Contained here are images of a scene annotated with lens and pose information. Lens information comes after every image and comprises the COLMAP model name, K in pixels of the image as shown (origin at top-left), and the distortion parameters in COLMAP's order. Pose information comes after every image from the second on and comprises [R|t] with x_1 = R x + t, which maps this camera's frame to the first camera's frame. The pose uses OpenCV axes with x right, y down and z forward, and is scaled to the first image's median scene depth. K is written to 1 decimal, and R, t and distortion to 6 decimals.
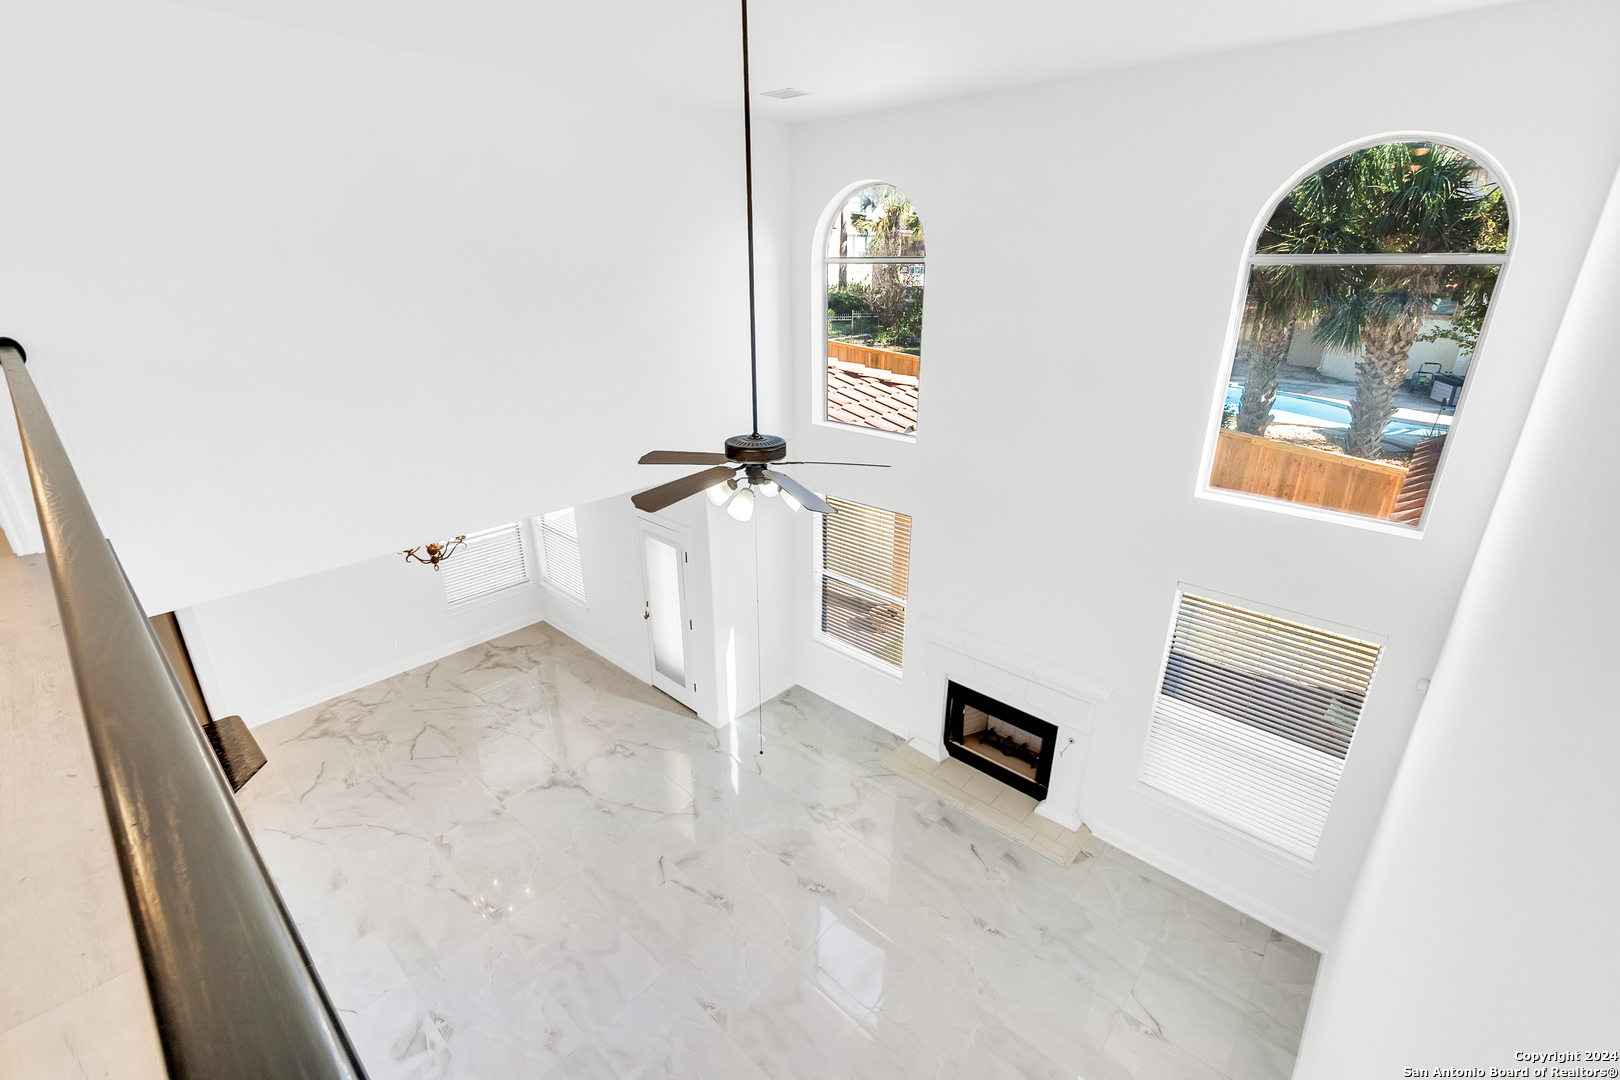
lens RADIAL K [[705.8, 0, 815.7], [0, 705.8, 531.1], [0, 0, 1]] dist [-0.003364, 0.000306]
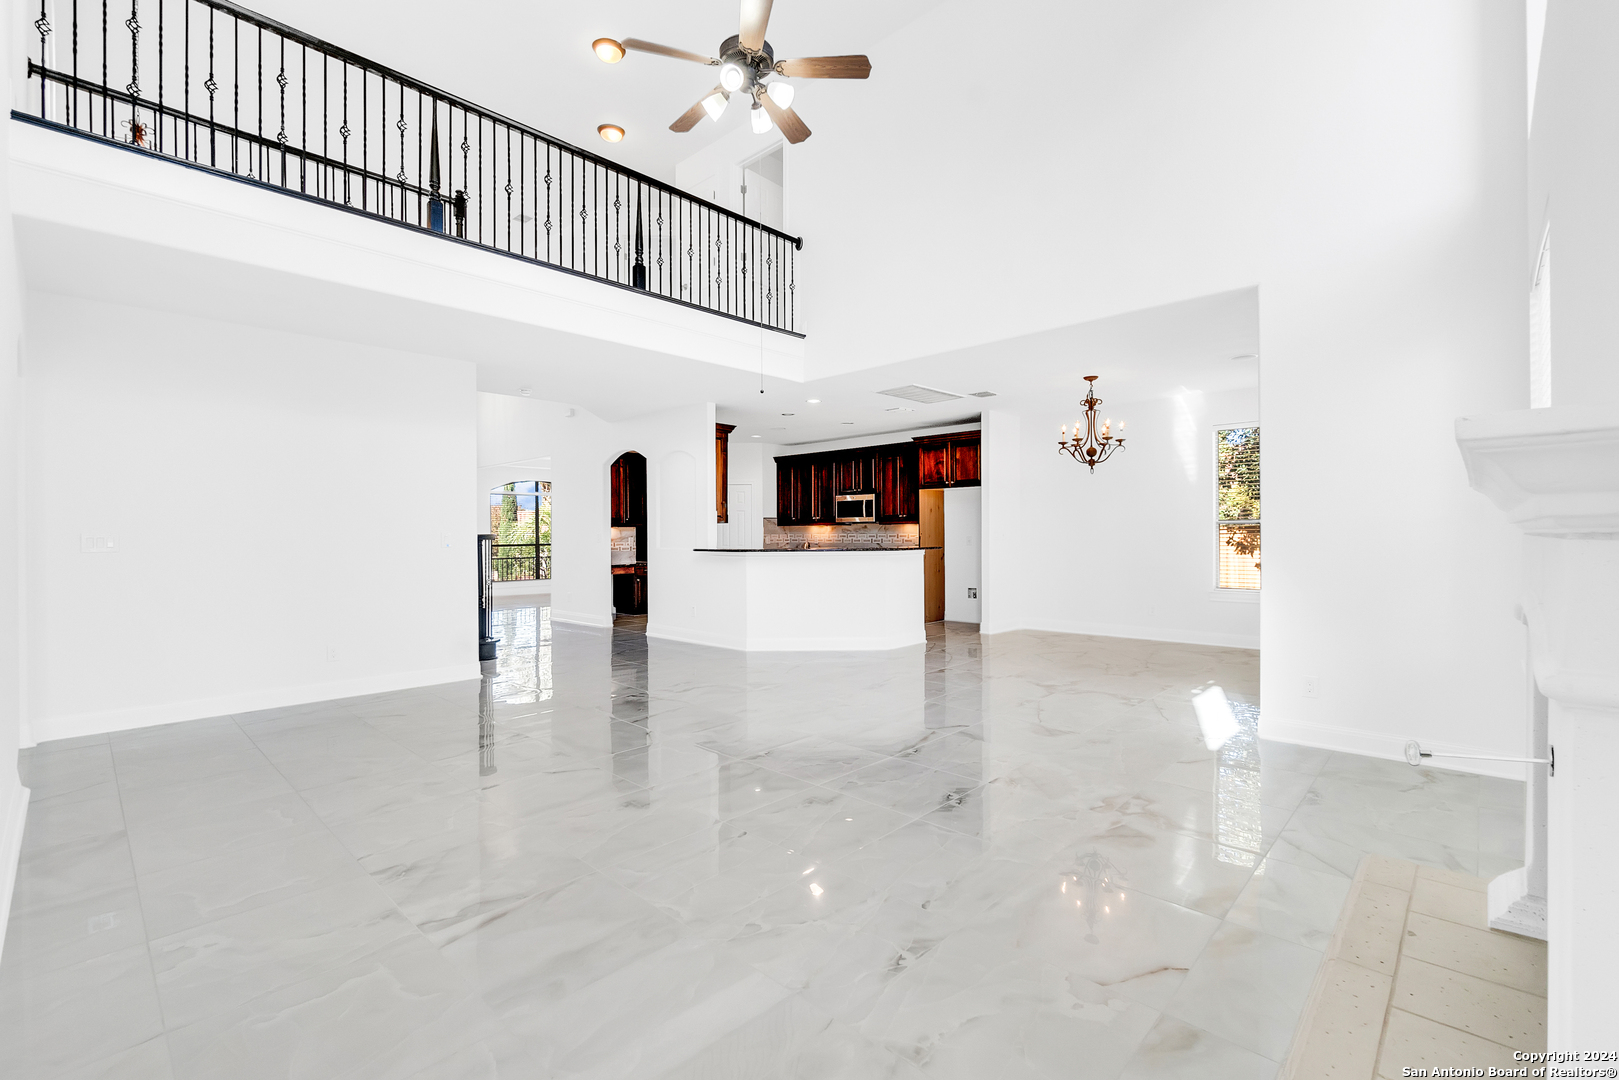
lens RADIAL K [[708.6, 0, 814.5], [0, 708.6, 535.1], [0, 0, 1]] dist [-0.008140, 0.005712]
pose [[-0.026372, -0.003566, -0.999646, 0.518228], [-0.339836, 0.940468, 0.005610, 0.274426], [0.940115, 0.339863, -0.026014, 0.690283]]
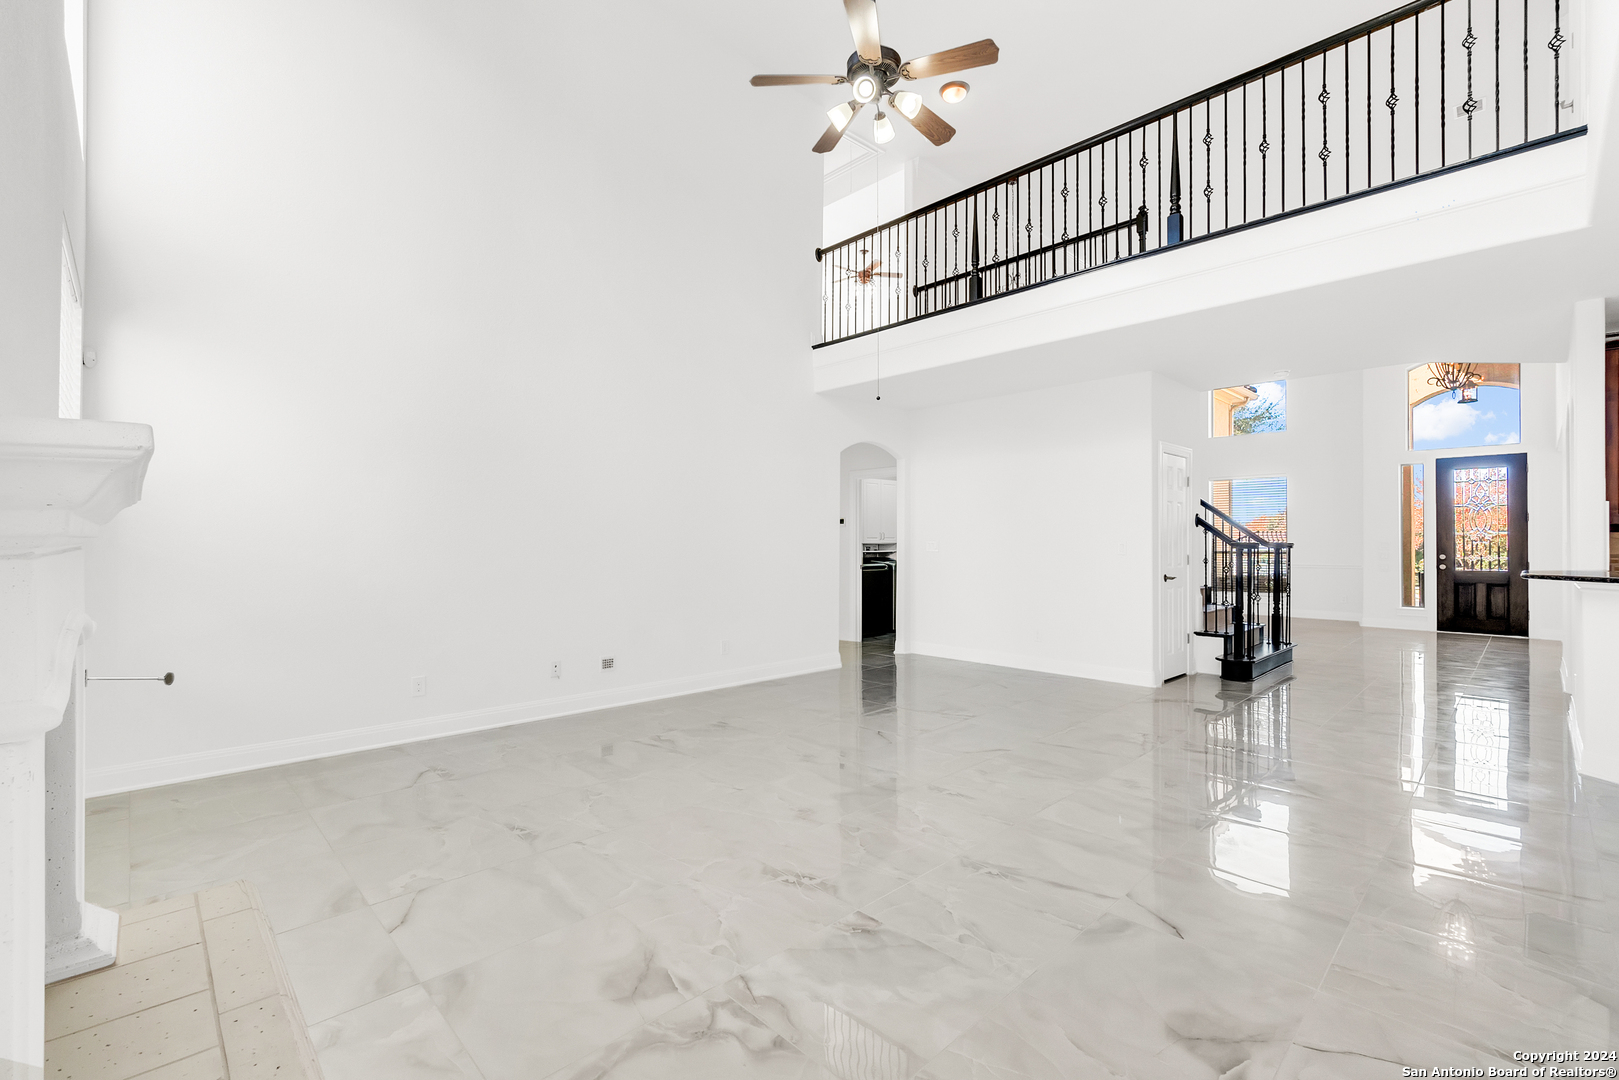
lens RADIAL K [[708.6, 0, 814.5], [0, 708.6, 535.1], [0, 0, 1]] dist [-0.008140, 0.005712]
pose [[-0.997687, -0.007841, 0.067525, -0.033747], [0.015410, 0.941380, 0.336997, 0.098262], [-0.066209, 0.337258, -0.939081, 1.153281]]
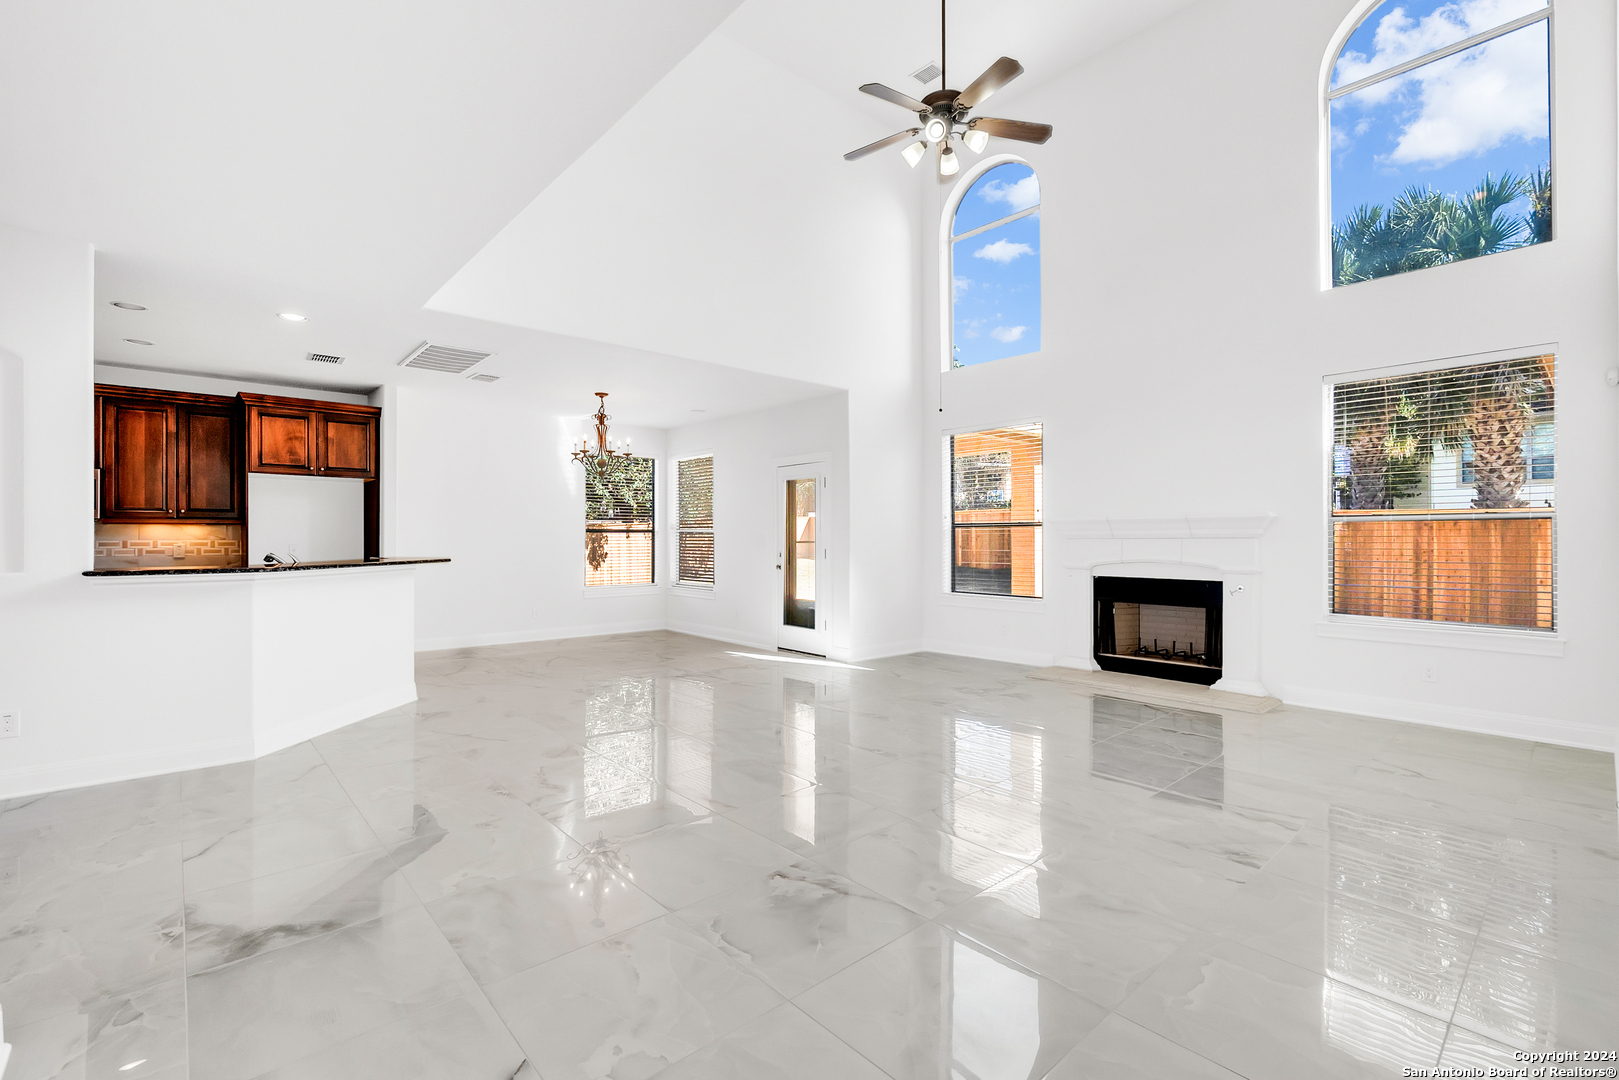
lens RADIAL K [[708.6, 0, 814.5], [0, 708.6, 535.1], [0, 0, 1]] dist [-0.008140, 0.005712]
pose [[0.994243, -0.008459, -0.106814, -0.090805], [-0.029655, 0.936216, -0.350171, 0.516140], [0.102963, 0.351322, 0.930576, 0.031966]]
